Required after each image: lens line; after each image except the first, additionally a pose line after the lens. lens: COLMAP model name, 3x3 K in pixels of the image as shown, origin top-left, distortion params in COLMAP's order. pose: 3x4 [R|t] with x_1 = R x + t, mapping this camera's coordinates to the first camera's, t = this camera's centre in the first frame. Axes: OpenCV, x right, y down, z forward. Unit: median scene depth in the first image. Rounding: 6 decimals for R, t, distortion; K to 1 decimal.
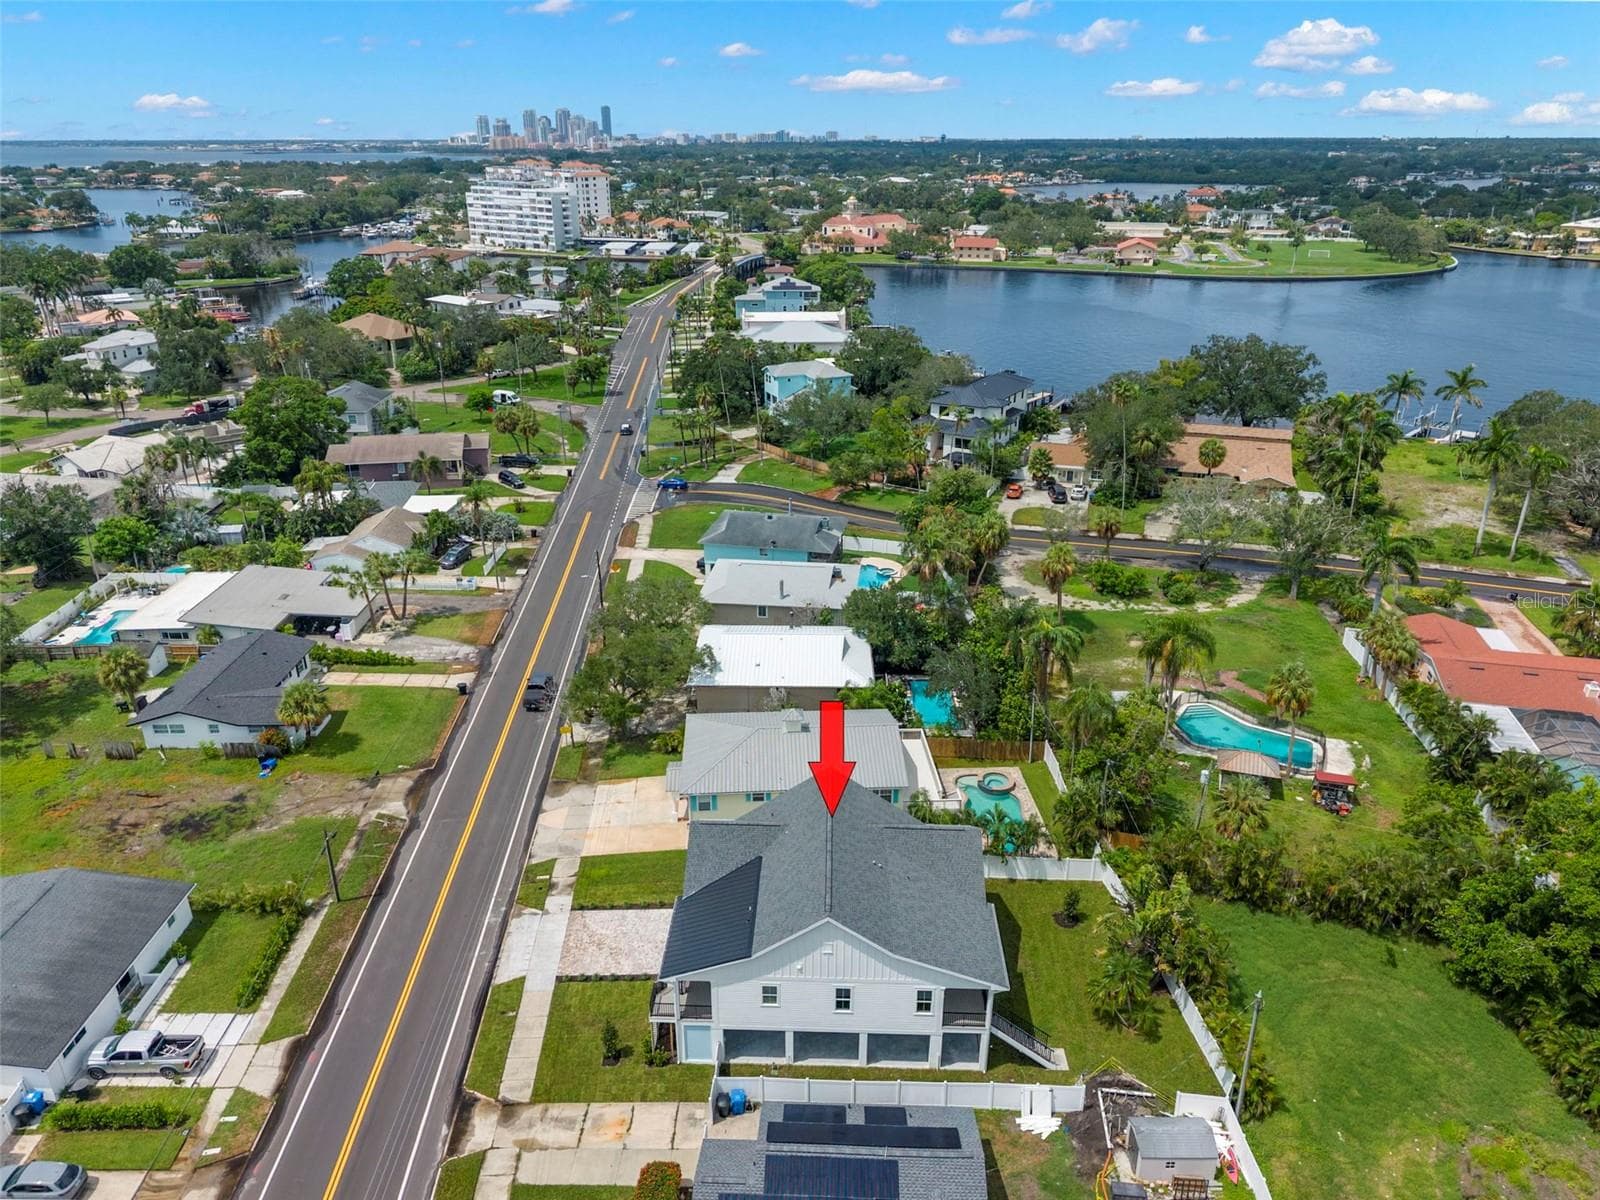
lens RADIAL K [[1074.3, 0, 800.0], [0, 1074.3, 600.0], [0, 0, 1]] dist [0.003223, -0.006886]
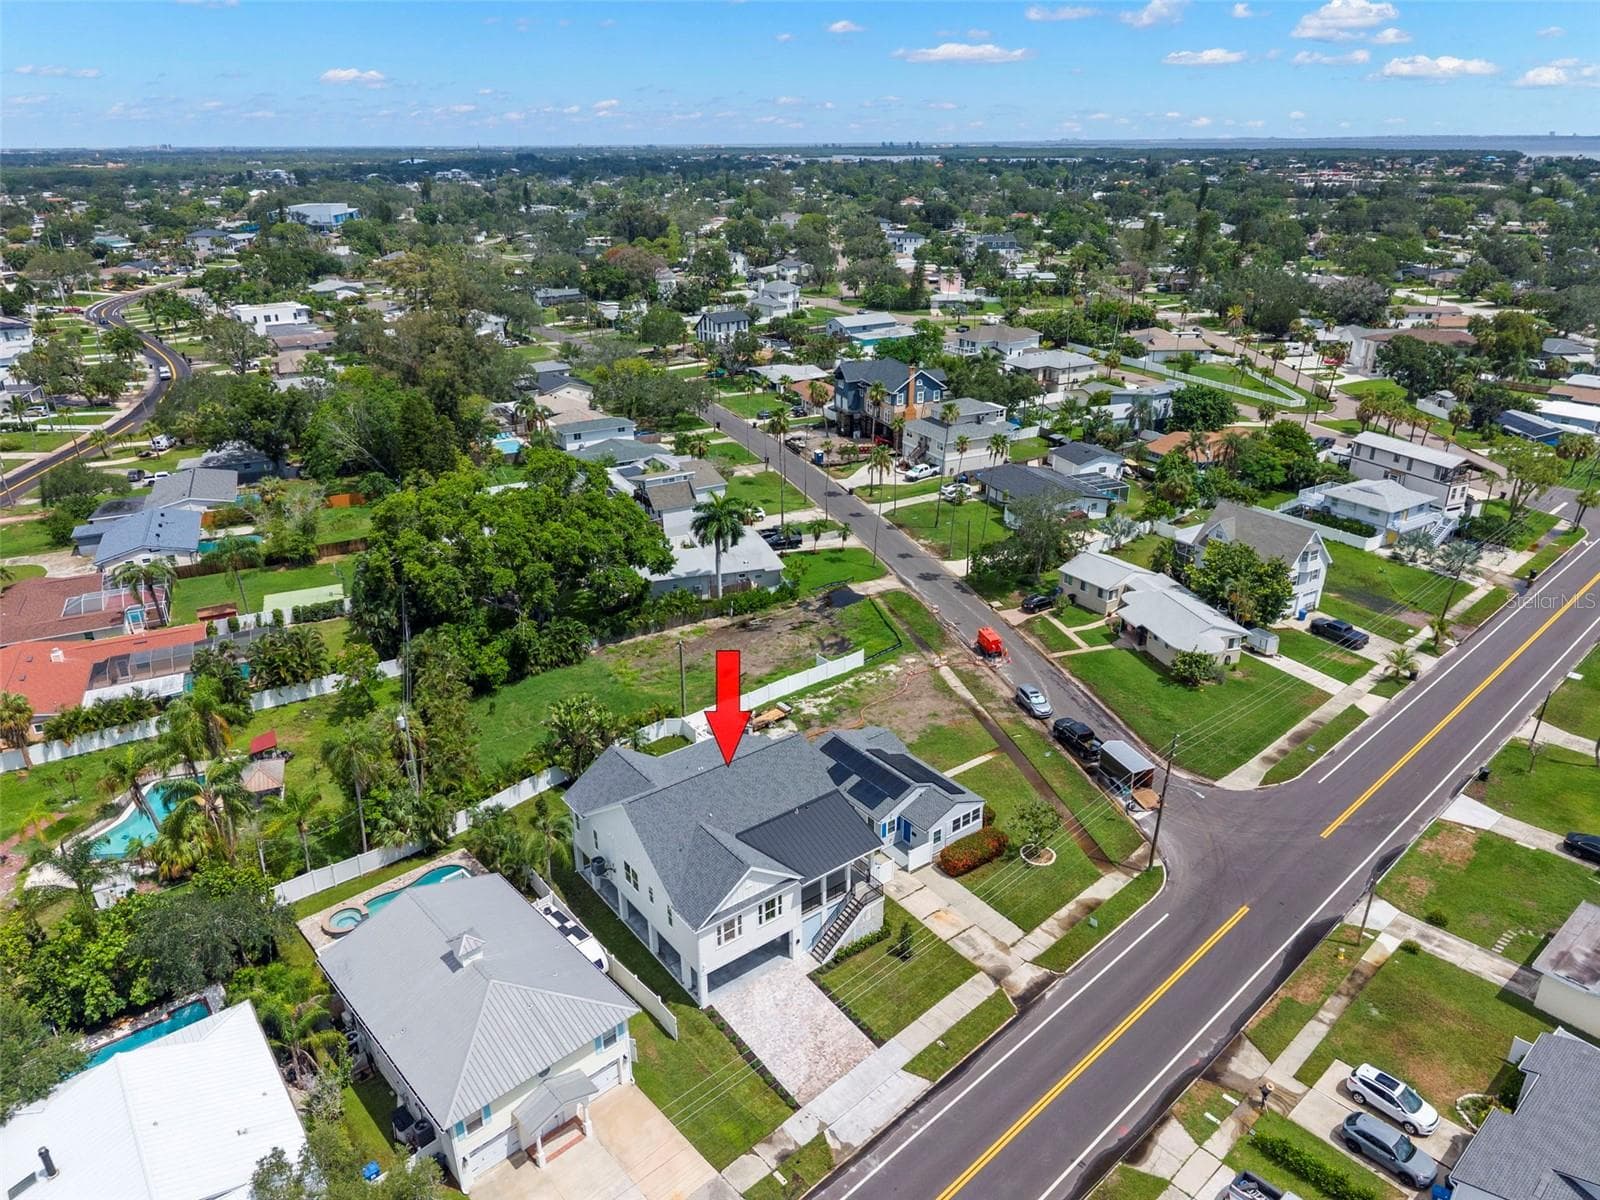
lens RADIAL K [[1062.5, 0, 800.0], [0, 1062.5, 600.0], [0, 0, 1]] dist [0.044180, -0.124995]
pose [[-0.633968, -0.302280, 0.711837, -0.402745], [0.311200, 0.742923, 0.592638, -0.286779], [-0.707983, 0.597237, -0.376920, 0.642668]]
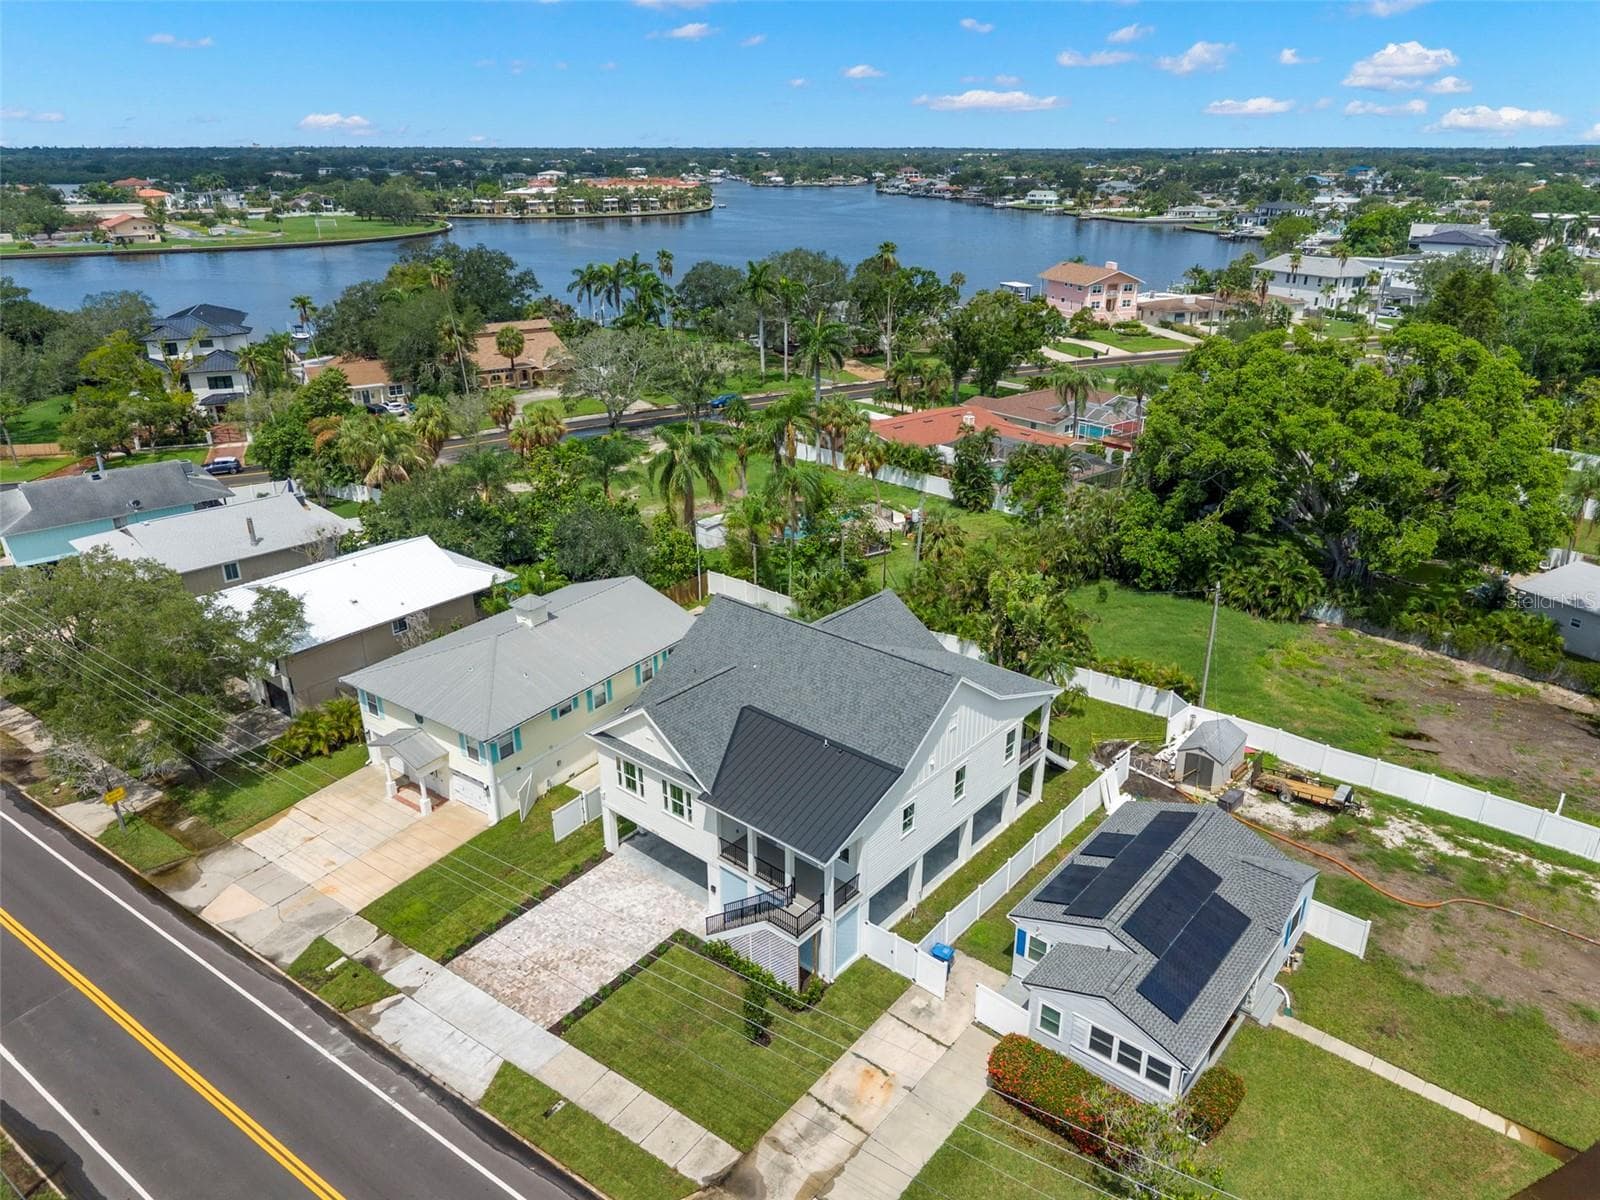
lens RADIAL K [[1085.1, 0, 800.0], [0, 1085.1, 600.0], [0, 0, 1]] dist [0.038071, -0.039215]
pose [[0.623689, -0.302850, 0.720620, -0.281831], [0.312333, 0.941657, 0.125422, 0.047012], [-0.716561, 0.146849, 0.681891, 0.239388]]
